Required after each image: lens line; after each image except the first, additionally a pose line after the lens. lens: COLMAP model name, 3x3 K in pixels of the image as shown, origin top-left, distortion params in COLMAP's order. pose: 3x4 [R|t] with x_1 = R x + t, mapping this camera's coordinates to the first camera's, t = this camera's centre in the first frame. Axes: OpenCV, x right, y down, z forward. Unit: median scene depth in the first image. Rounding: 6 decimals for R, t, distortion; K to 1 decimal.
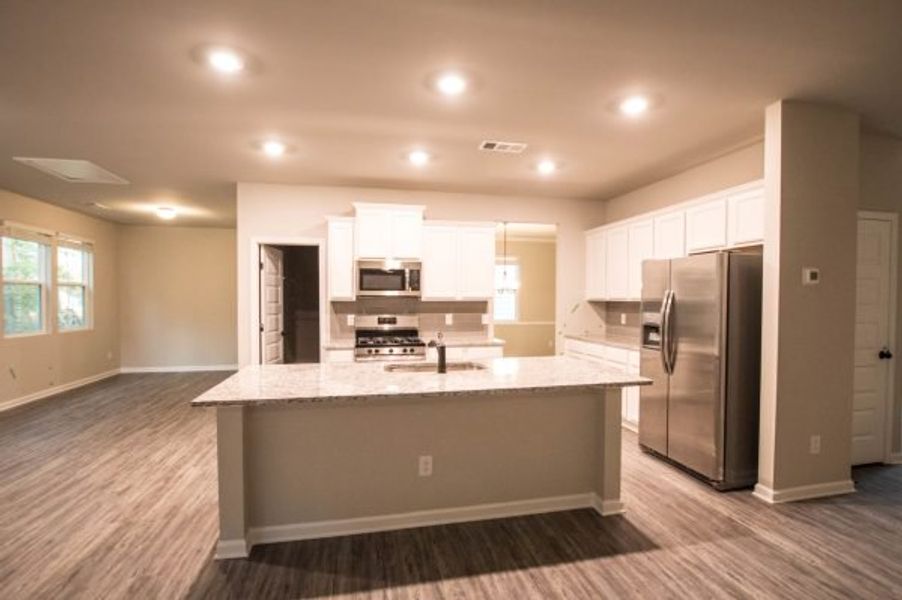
lens RADIAL K [[444.7, 0, 448.6], [0, 444.7, 302.5], [0, 0, 1]] dist [-0.015153, -0.000391]
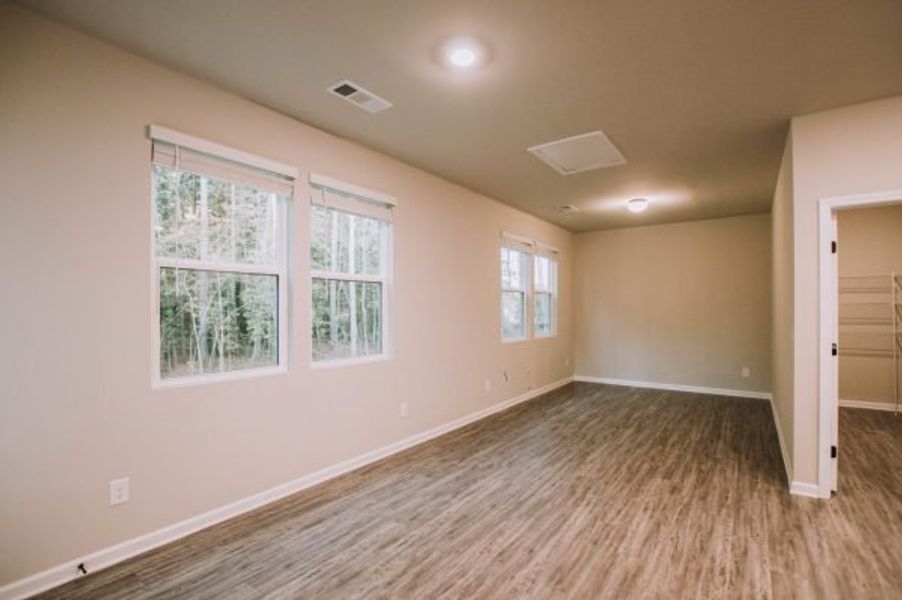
lens RADIAL K [[444.7, 0, 447.8], [0, 444.7, 305.7], [0, 0, 1]] dist [-0.015153, -0.000391]
pose [[0.660951, -0.005125, -0.750411, -0.309718], [-0.003434, 0.999946, -0.009853, 0.002900], [0.750421, 0.009089, 0.660898, 0.202770]]
